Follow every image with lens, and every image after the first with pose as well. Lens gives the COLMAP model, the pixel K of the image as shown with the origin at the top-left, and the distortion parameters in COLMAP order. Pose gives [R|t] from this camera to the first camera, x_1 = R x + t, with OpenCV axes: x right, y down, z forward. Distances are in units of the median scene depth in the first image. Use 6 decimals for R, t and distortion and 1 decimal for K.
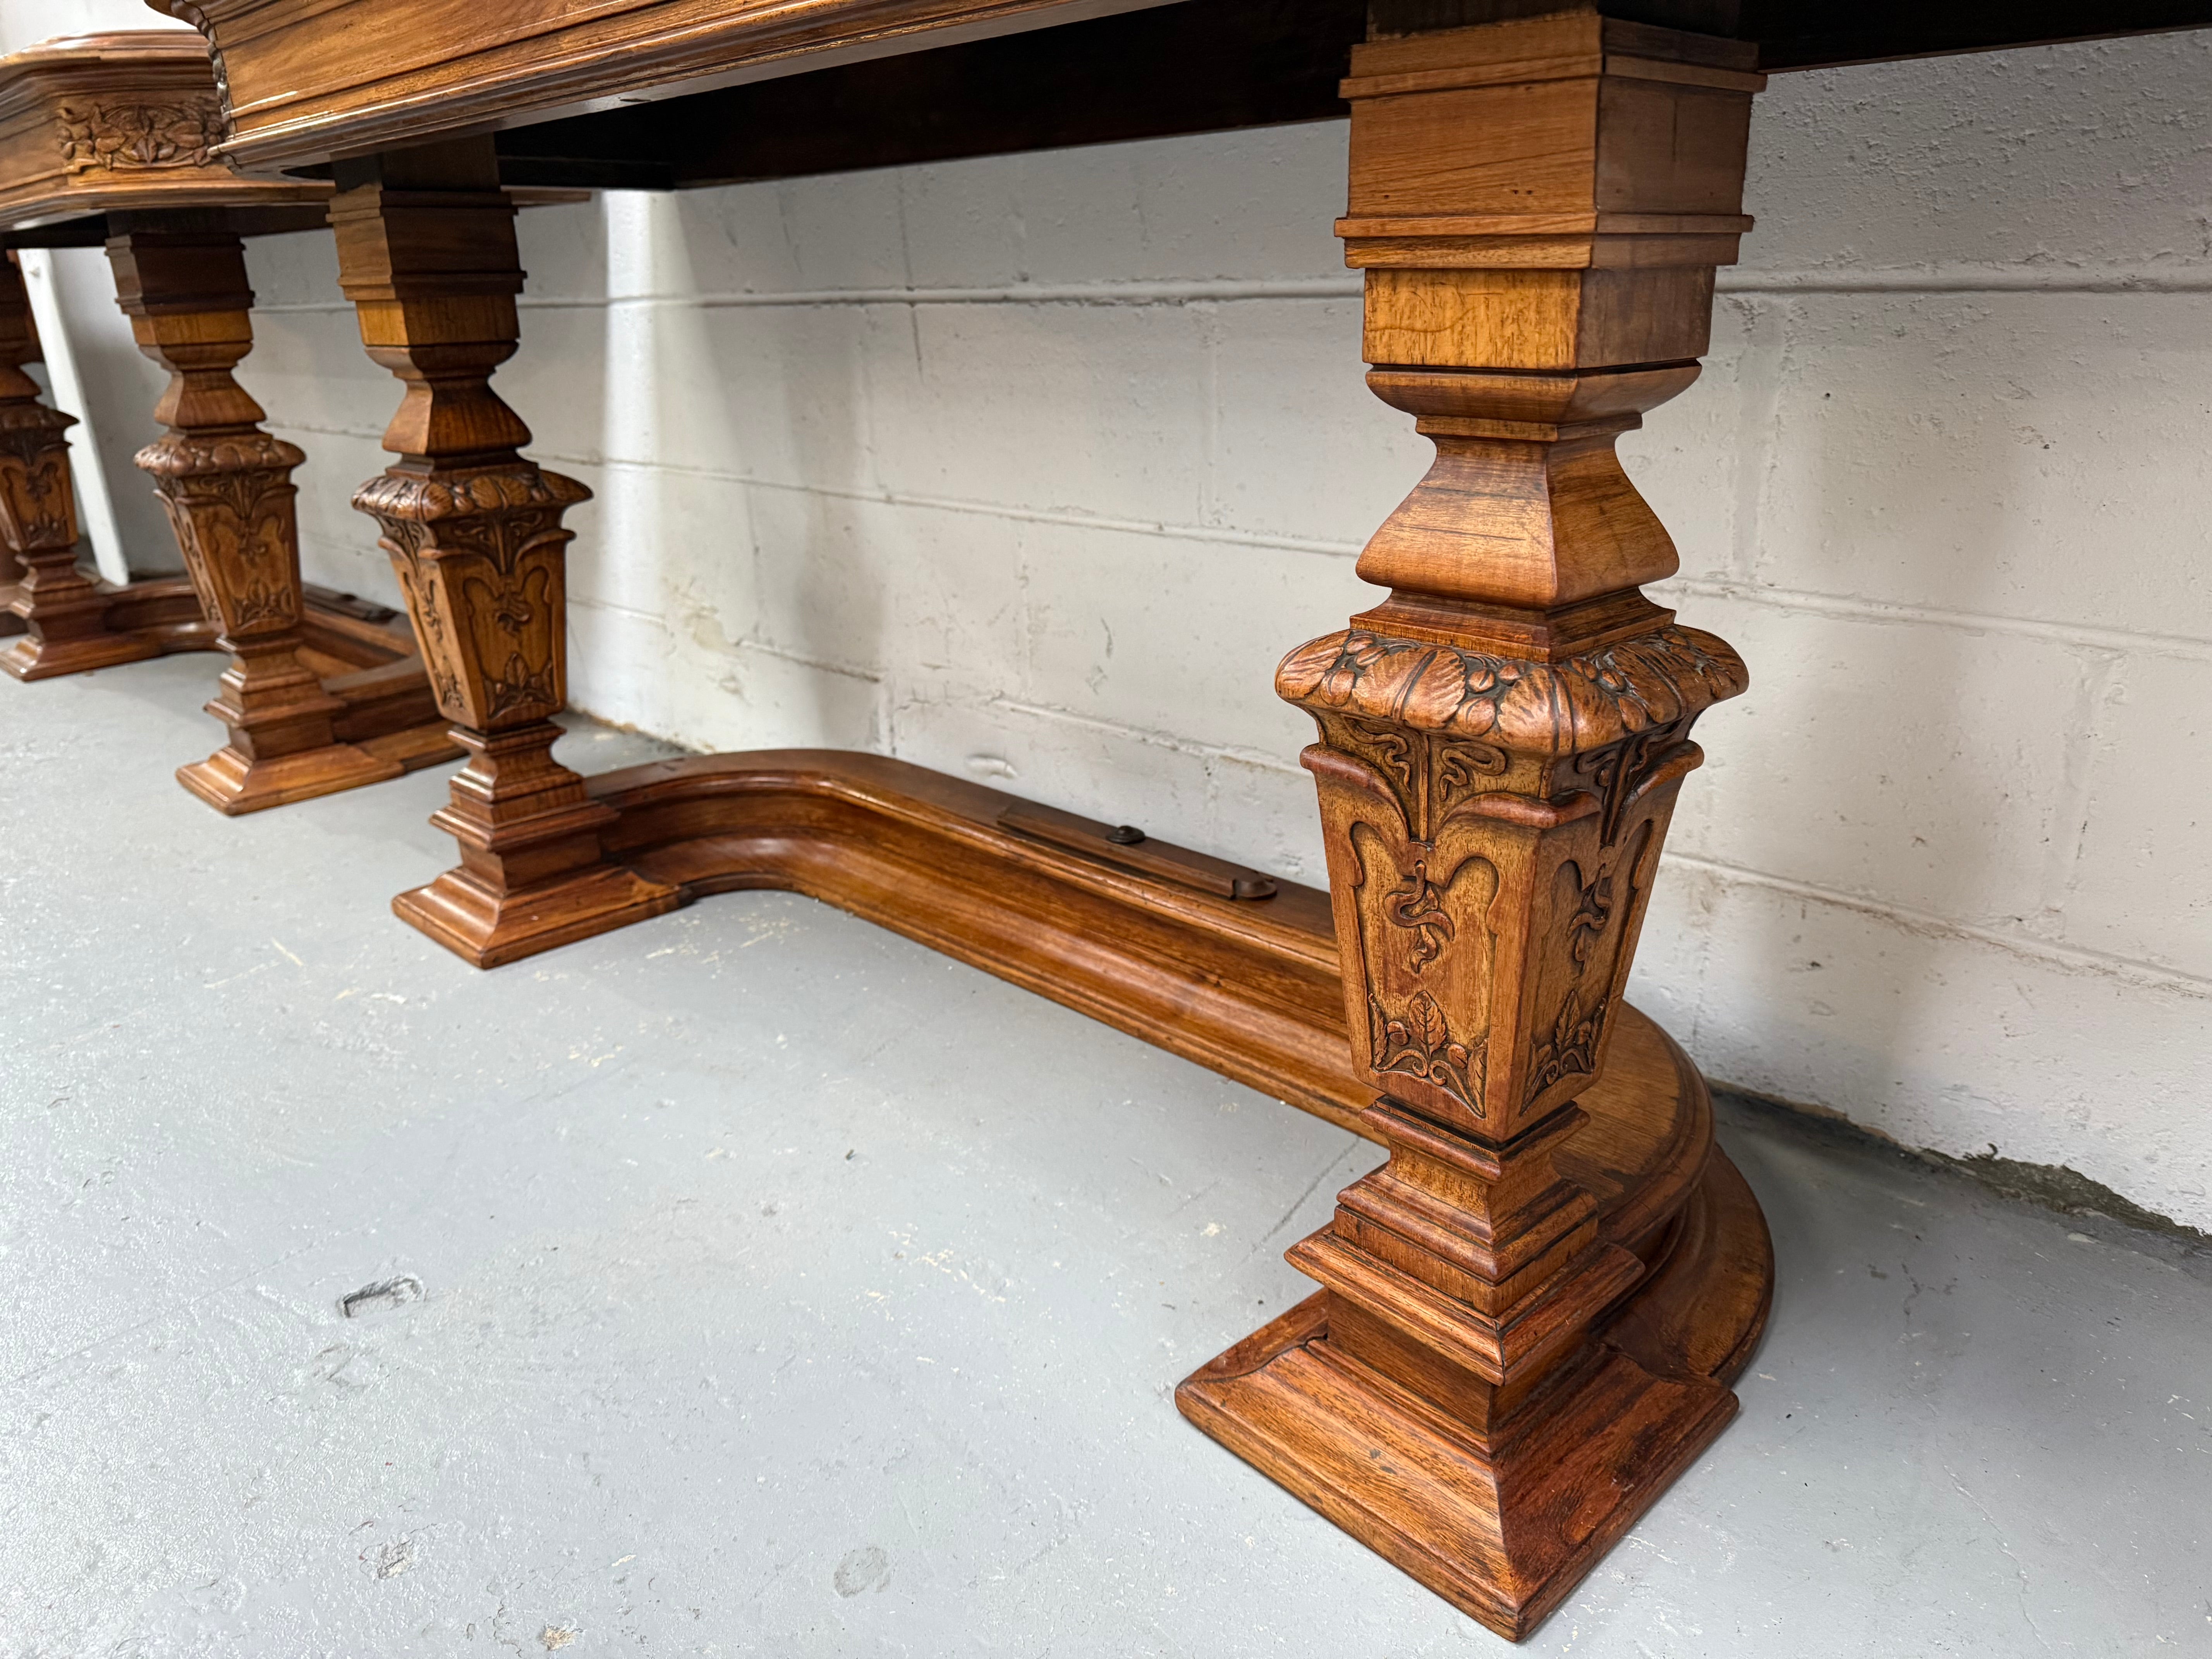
lens RADIAL K [[1564.2, 0, 1109.7], [0, 1564.2, 841.9], [0, 0, 1]] dist [0.107811, -0.185051]
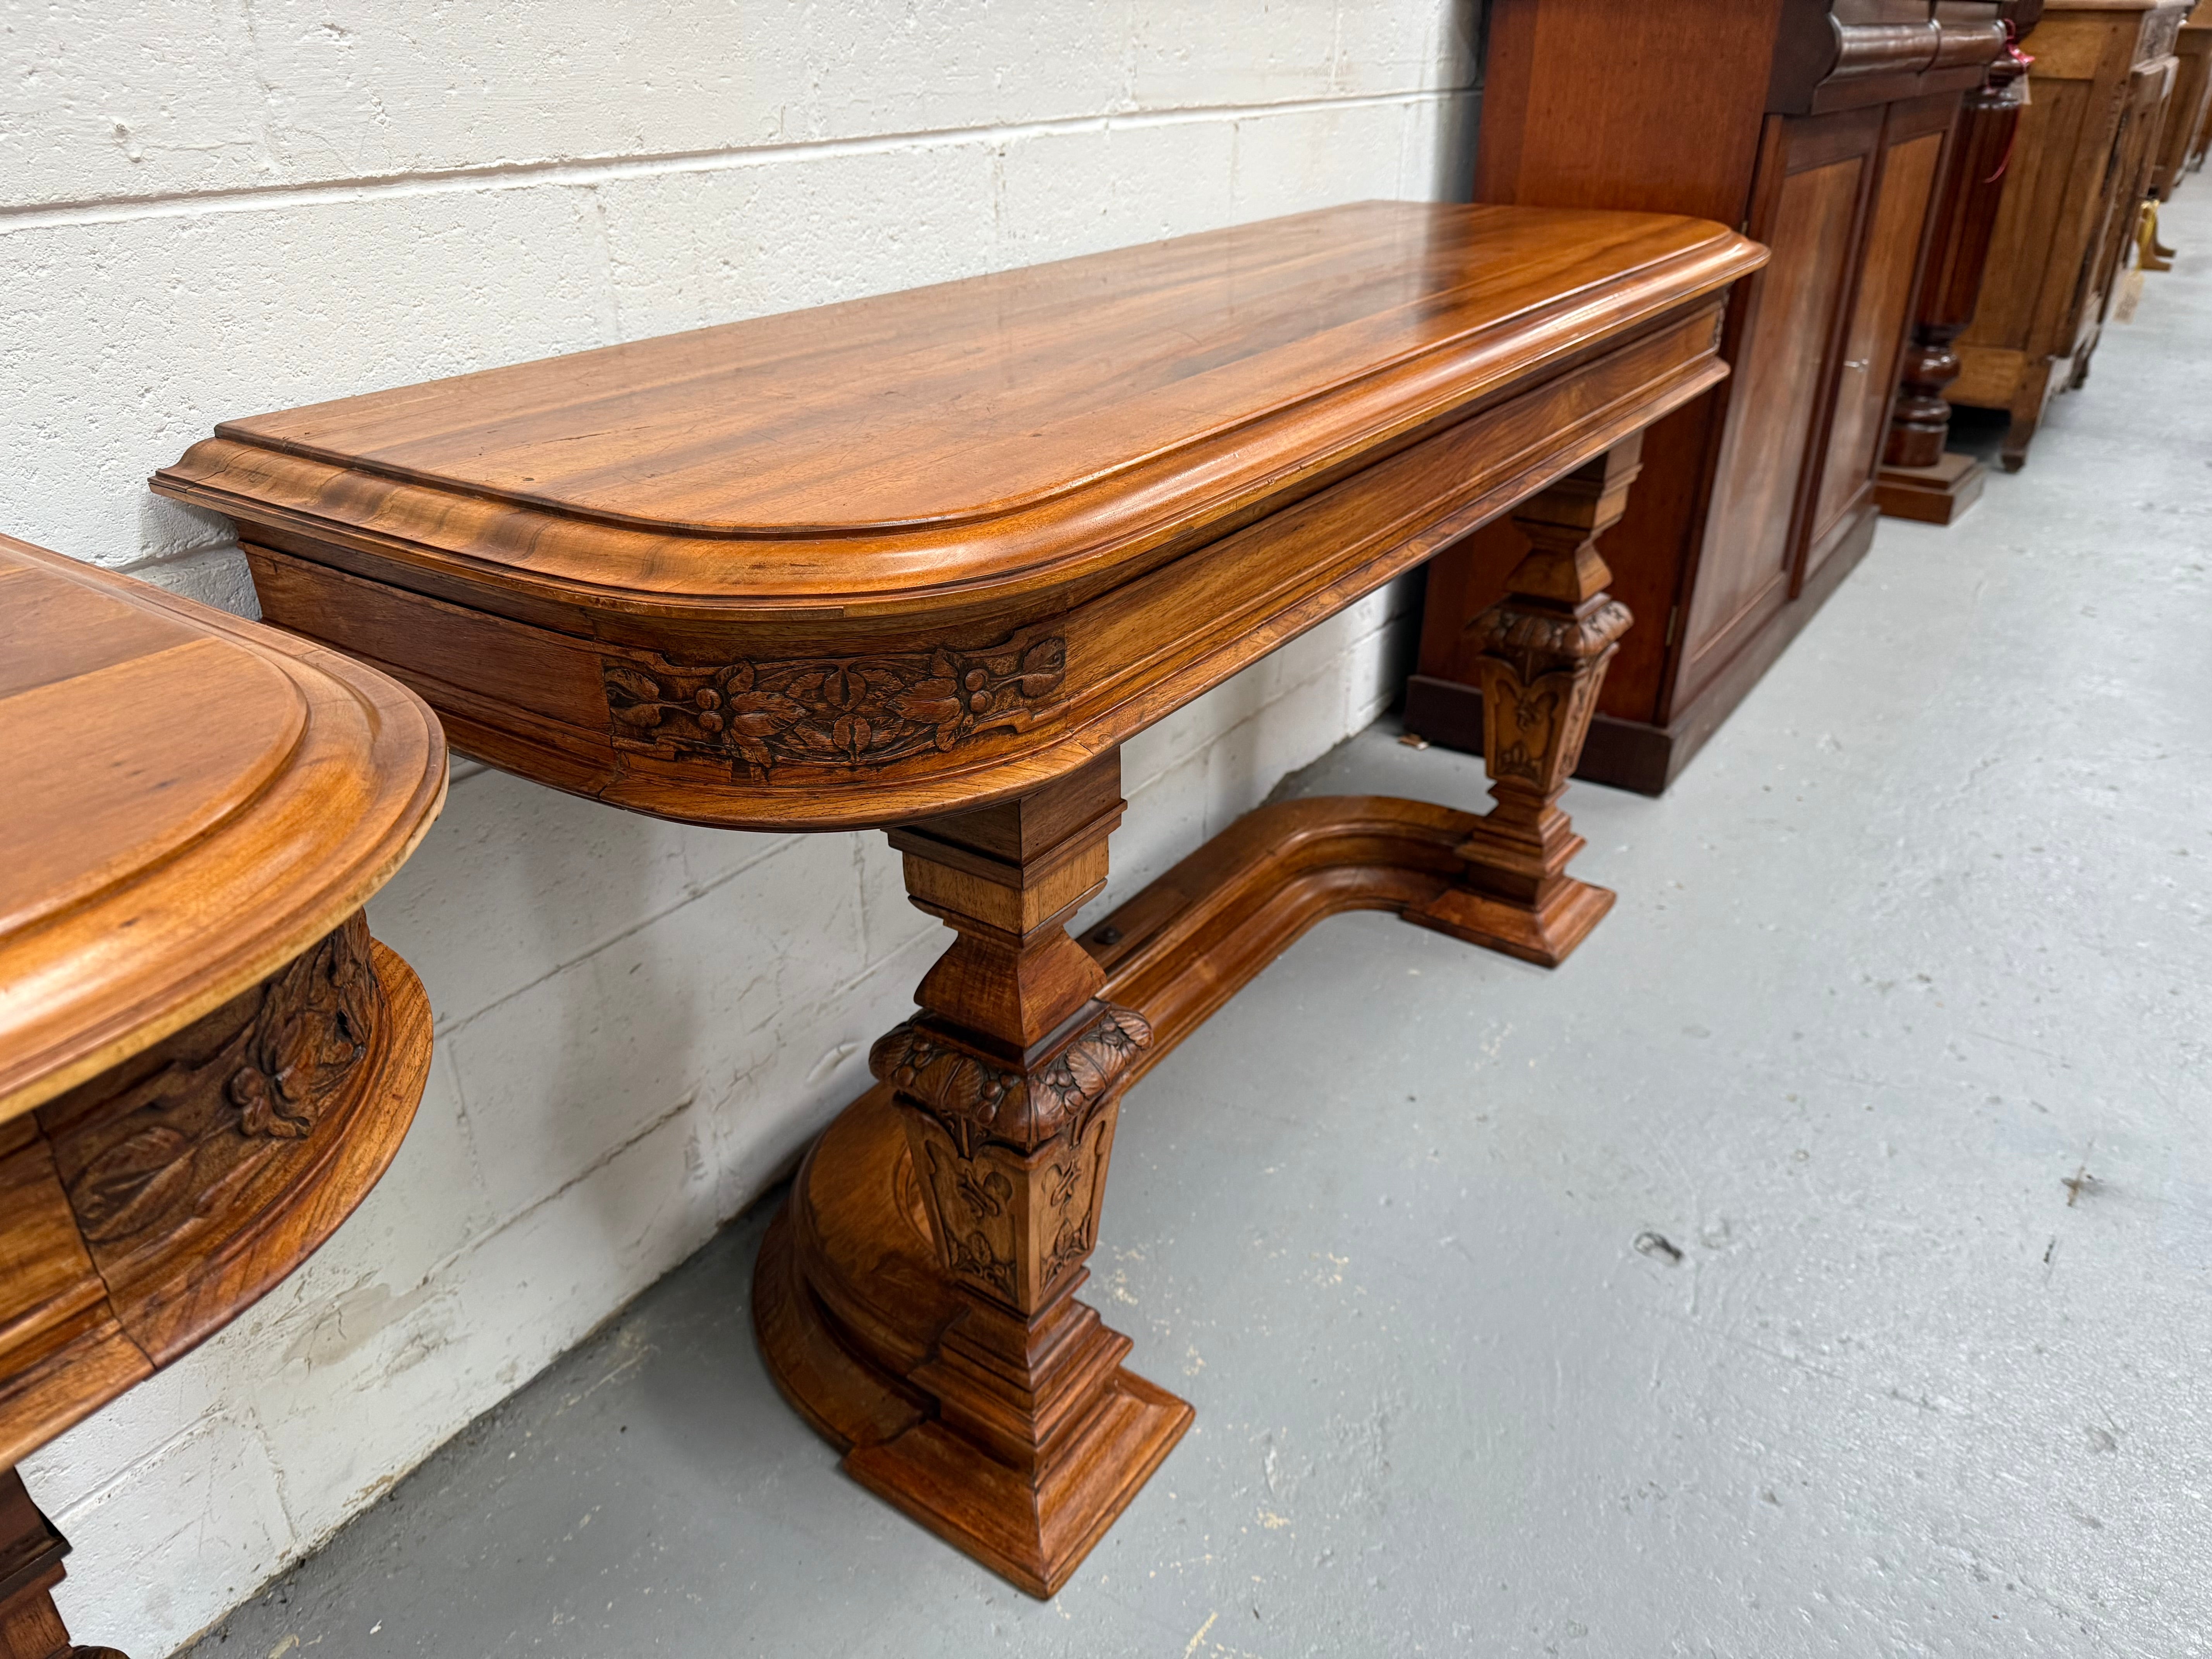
lens RADIAL K [[1560.1, 0, 1105.8], [0, 1560.1, 834.0], [0, 0, 1]] dist [0.142148, -0.269863]
pose [[-0.194118, -0.425536, 0.883876, -1.176917], [0.332568, 0.819110, 0.467394, -0.727264], [-0.922885, 0.384679, -0.017485, 1.029271]]
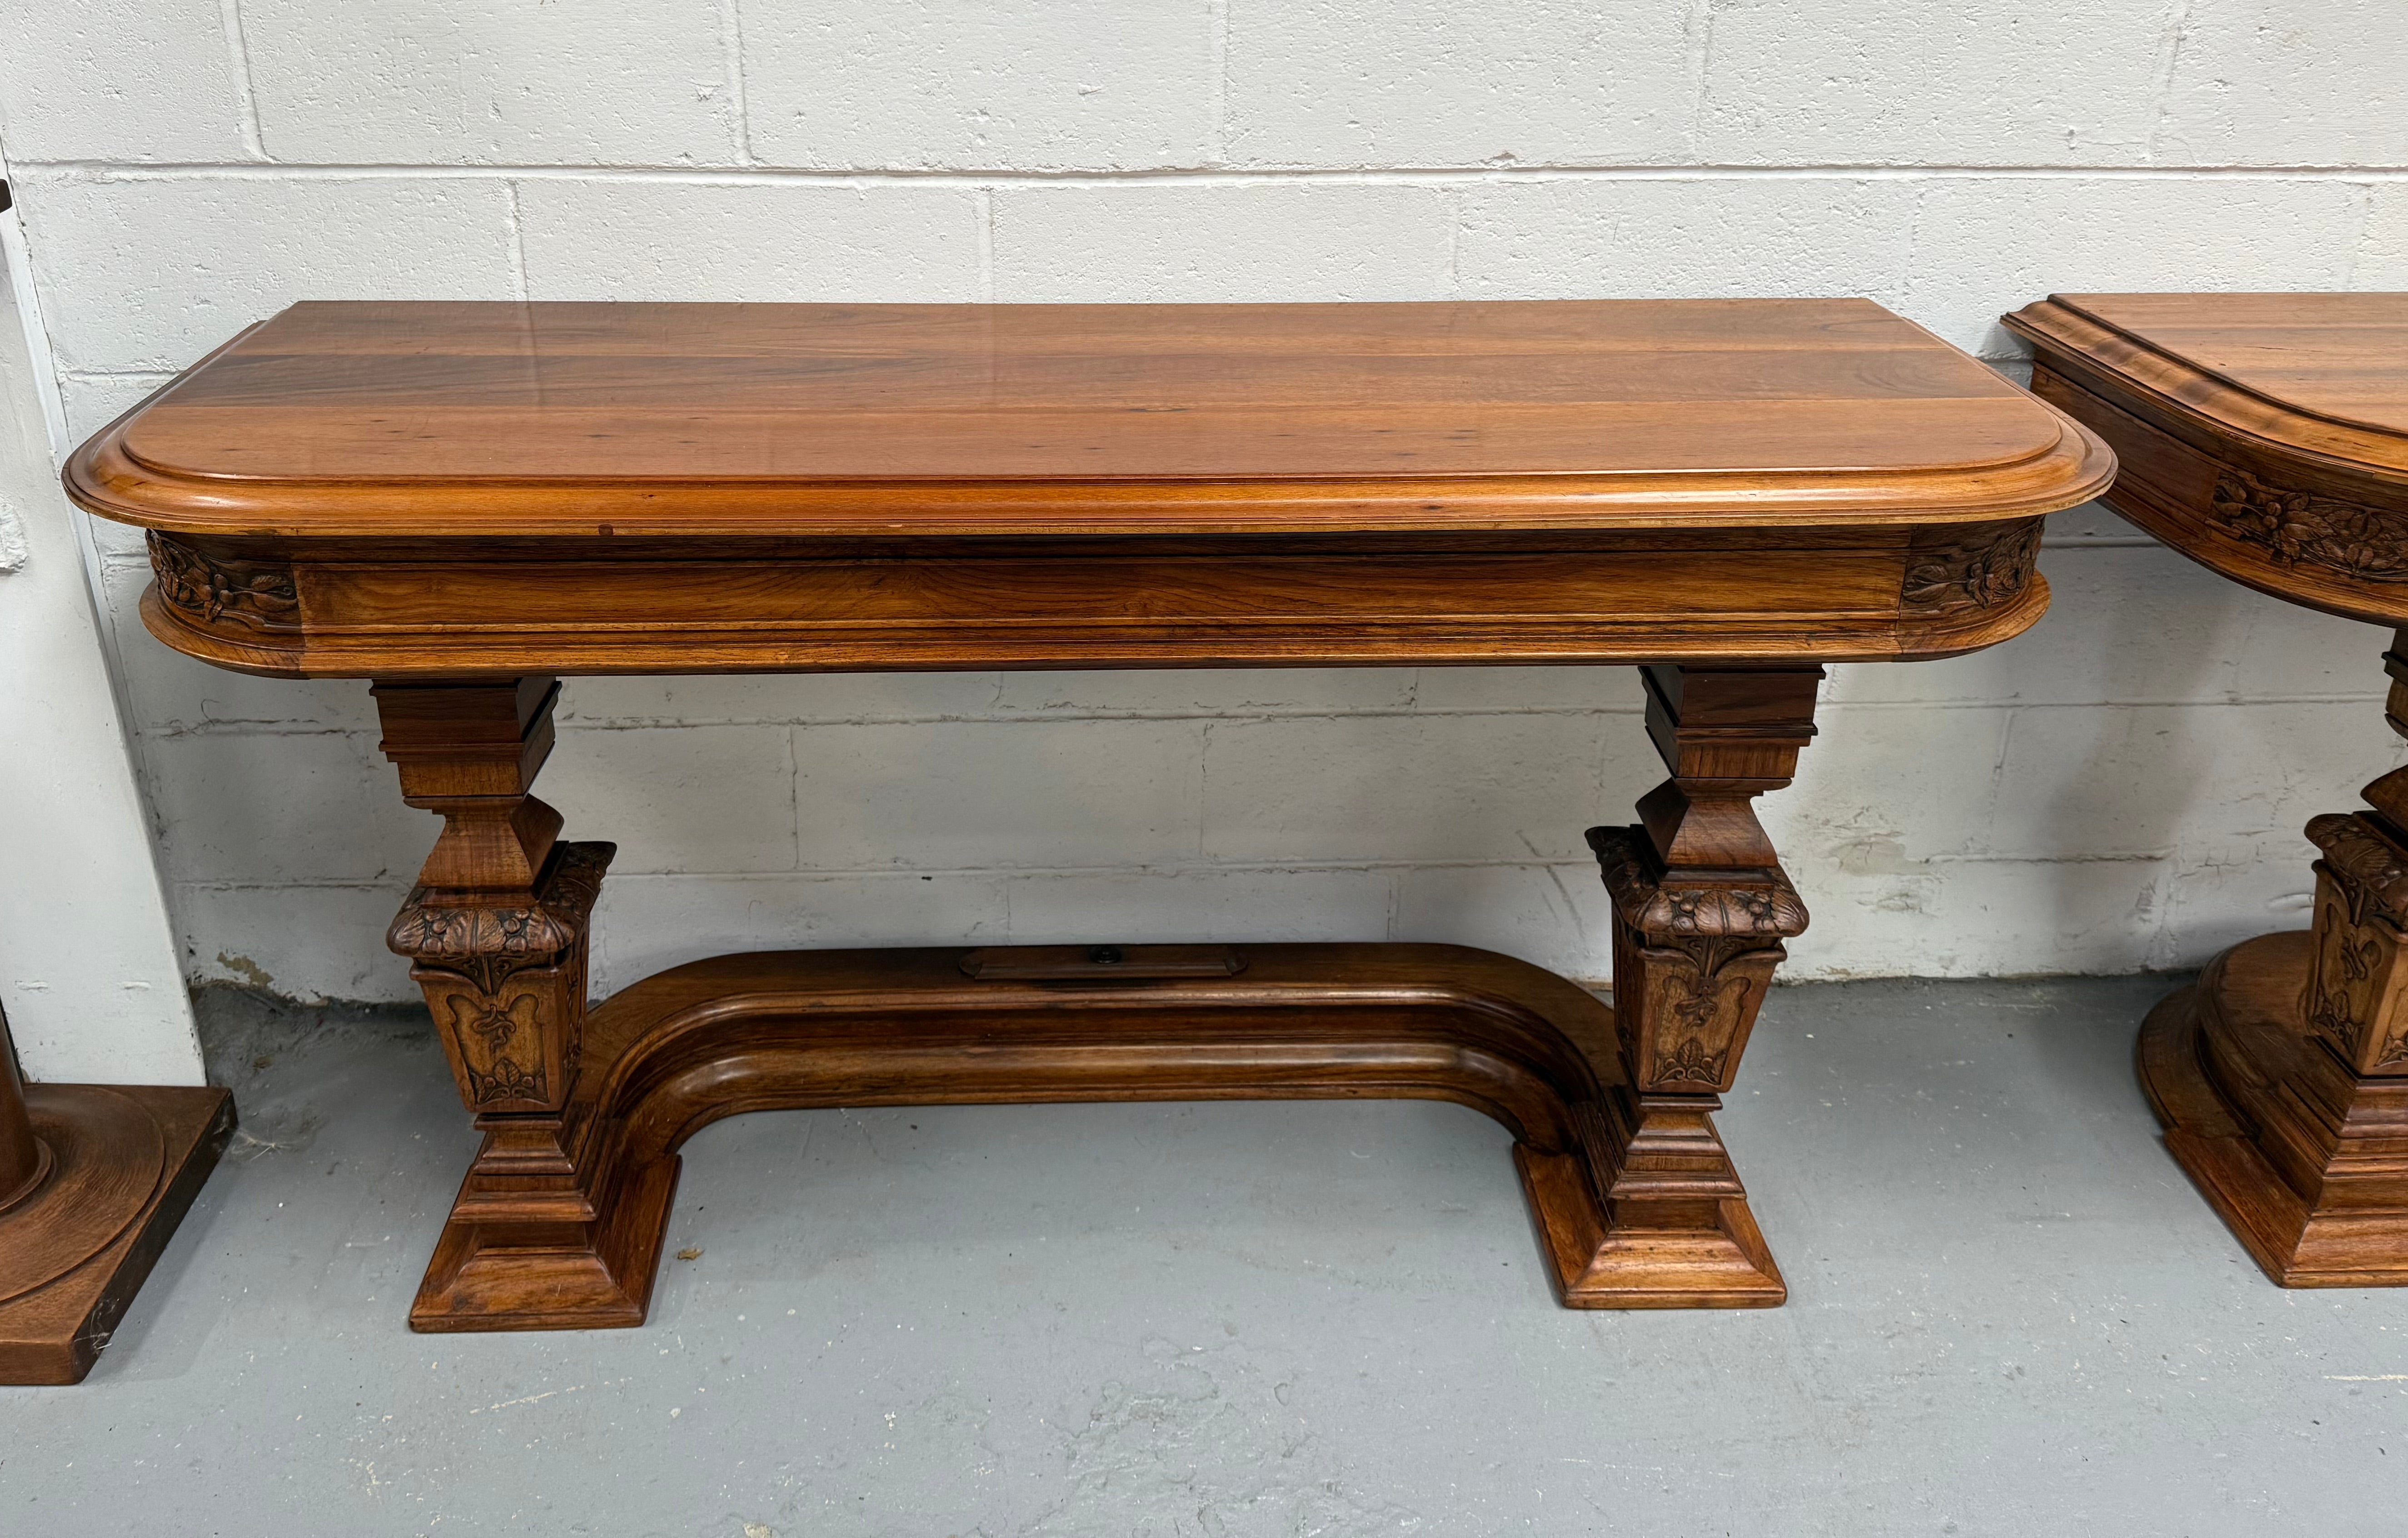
lens RADIAL K [[1832.6, 0, 1116.3], [0, 1832.6, 570.9], [0, 0, 1]] dist [0.055005, -0.064809]
pose [[0.674362, -0.252548, 0.693870, -1.931997], [0.222533, 0.965513, 0.135142, -0.826159], [-0.704070, 0.063274, 0.707306, 0.822336]]
